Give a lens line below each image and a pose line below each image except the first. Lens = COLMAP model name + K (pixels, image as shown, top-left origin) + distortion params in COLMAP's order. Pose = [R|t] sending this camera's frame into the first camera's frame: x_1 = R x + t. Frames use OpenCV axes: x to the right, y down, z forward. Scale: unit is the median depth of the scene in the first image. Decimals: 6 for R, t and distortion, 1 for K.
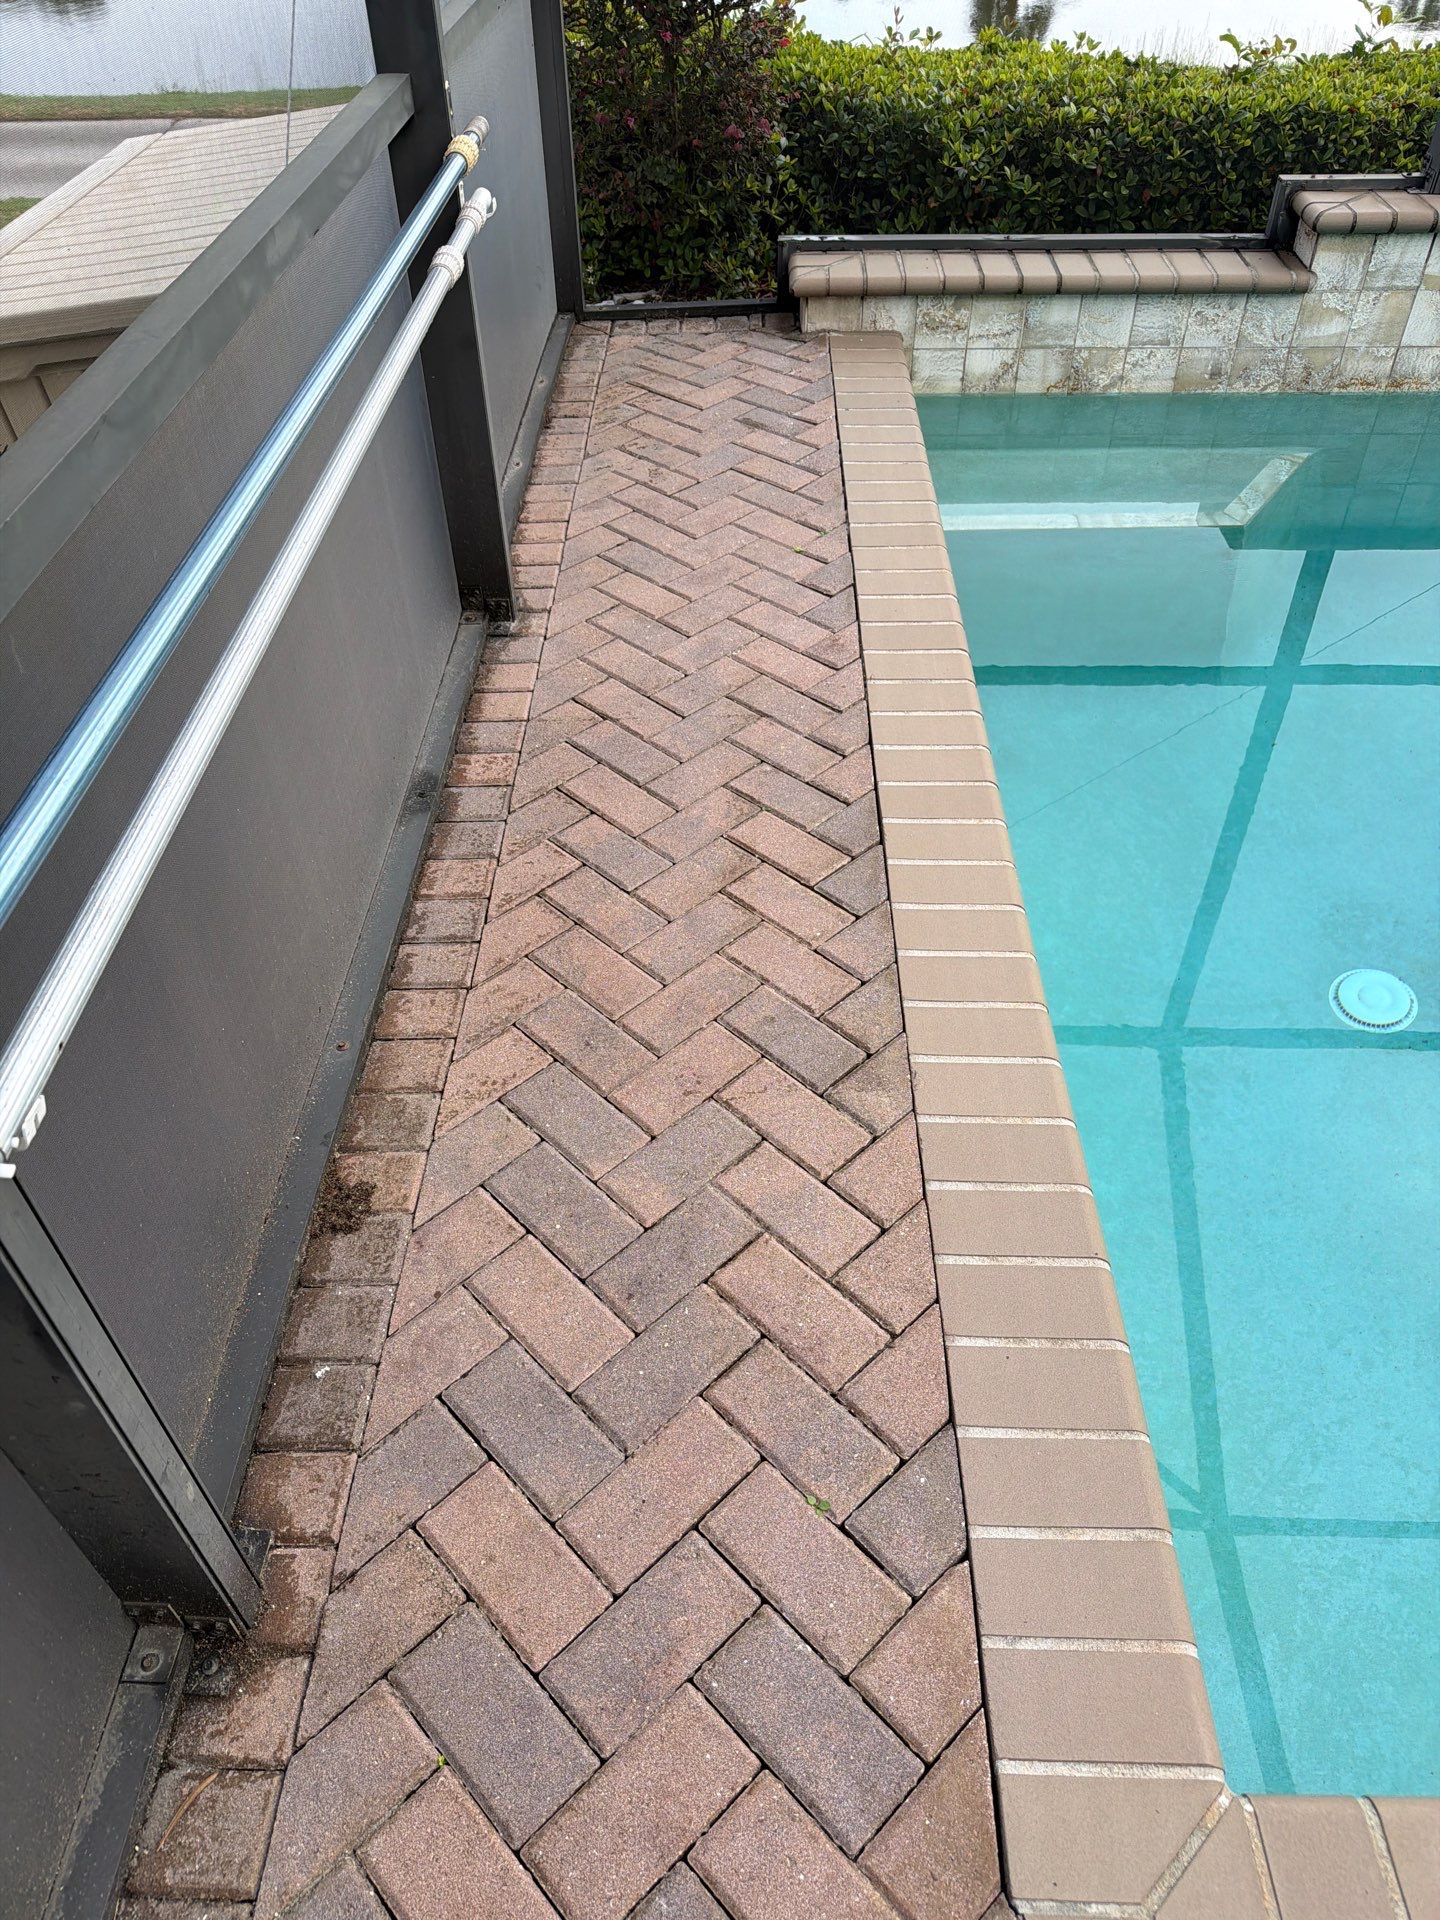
lens RADIAL K [[1350.6, 0, 724.3], [0, 1350.6, 948.4], [0, 0, 1]] dist [0.034649, -0.045704]
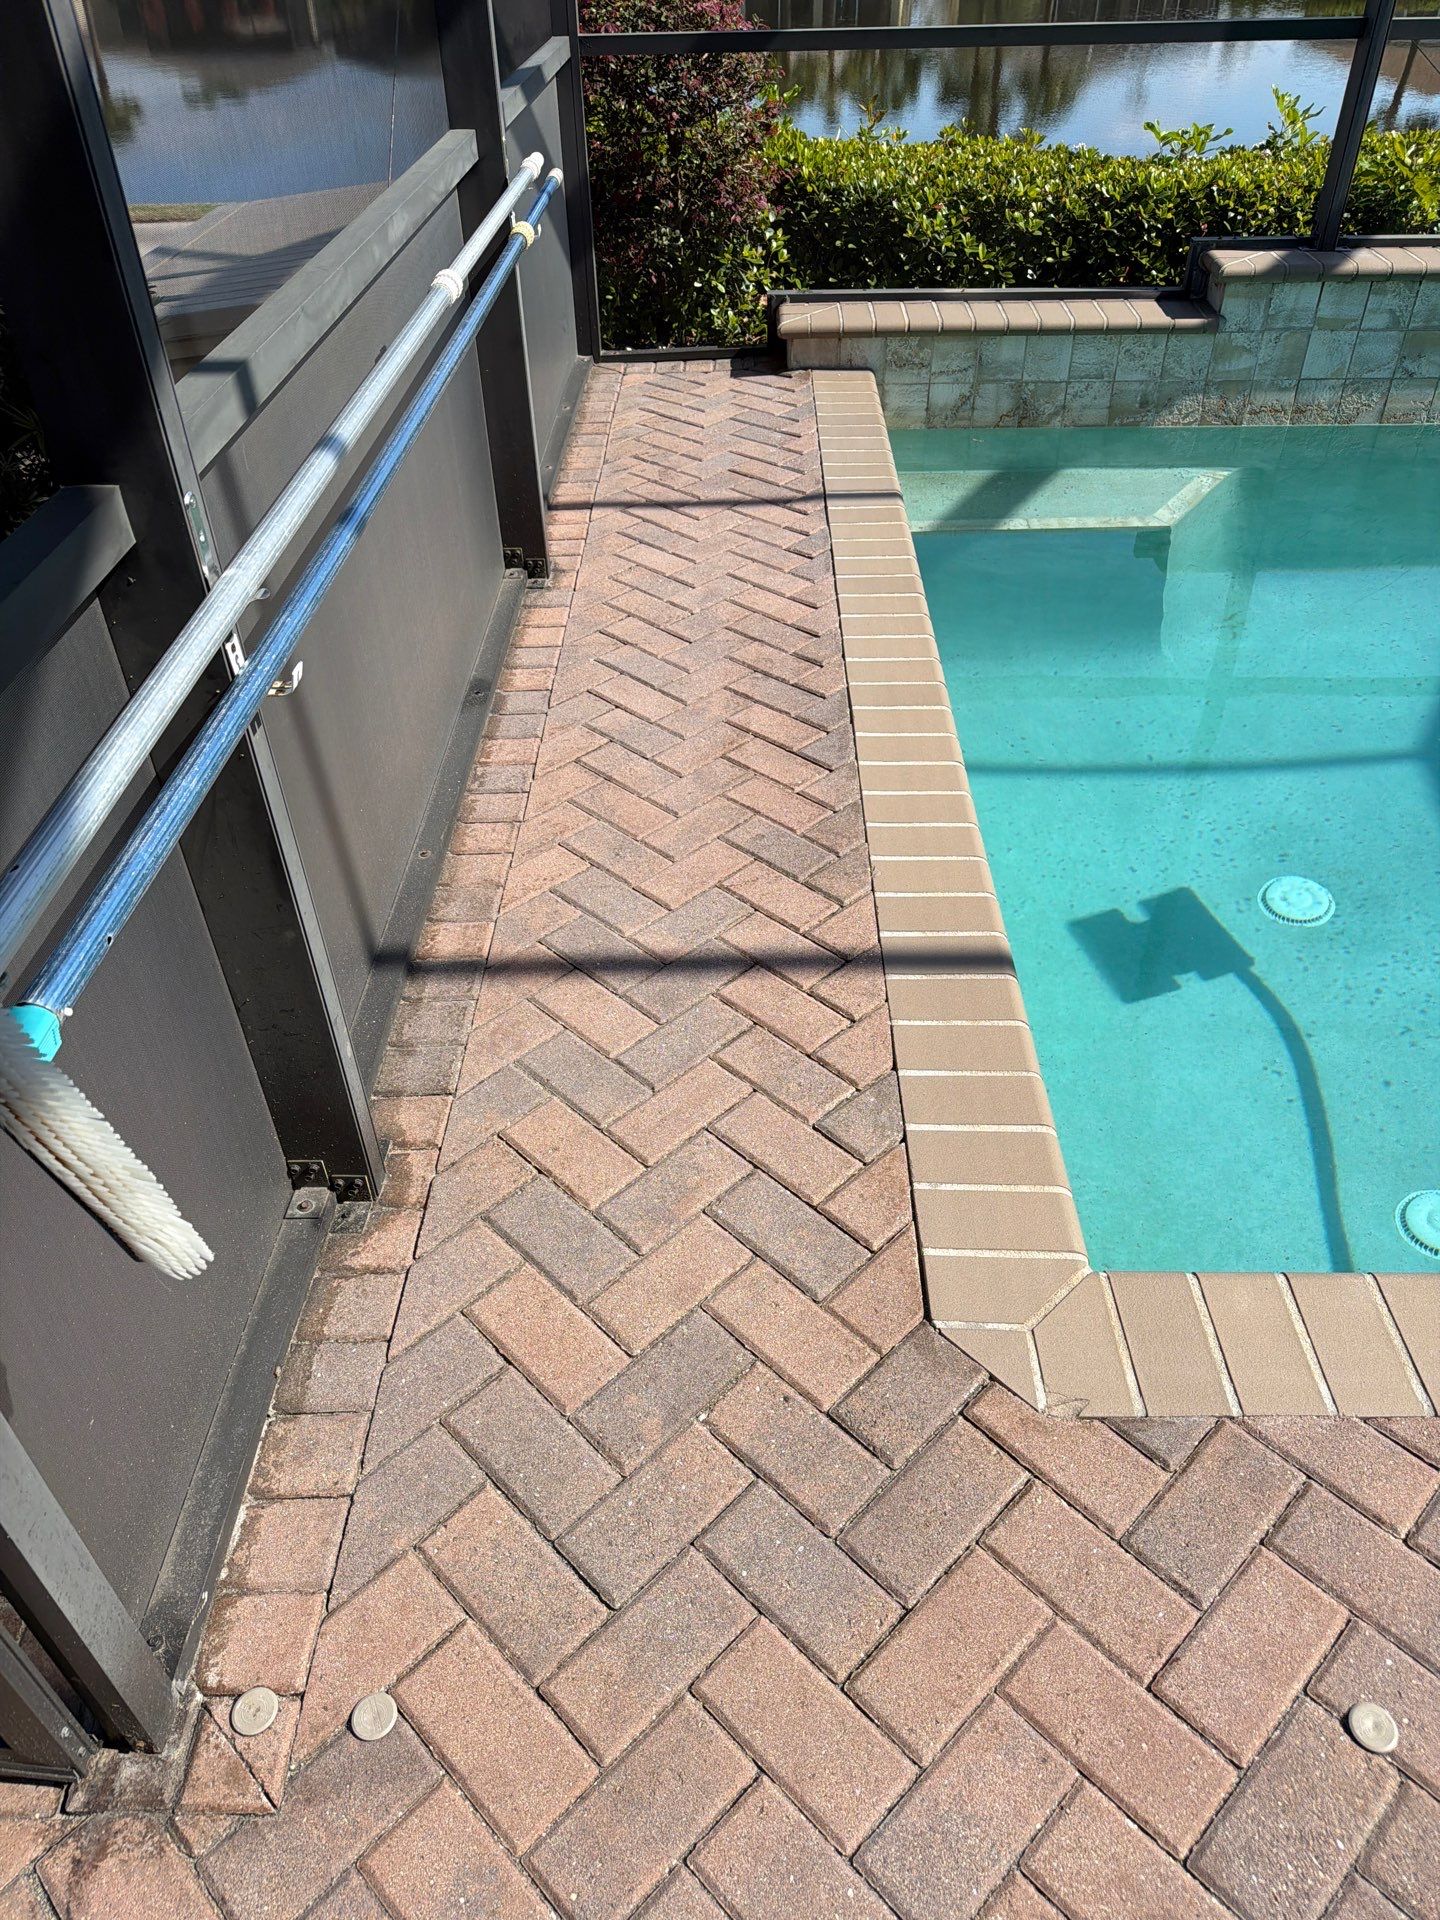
lens RADIAL K [[1350.6, 0, 734.1], [0, 1350.6, 943.5], [0, 0, 1]] dist [0.034649, -0.045704]
pose [[0.999959, -0.004308, 0.007935, -0.001480], [0.004851, 0.997554, -0.069733, 0.184918], [-0.007616, 0.069769, 0.997534, -0.197700]]
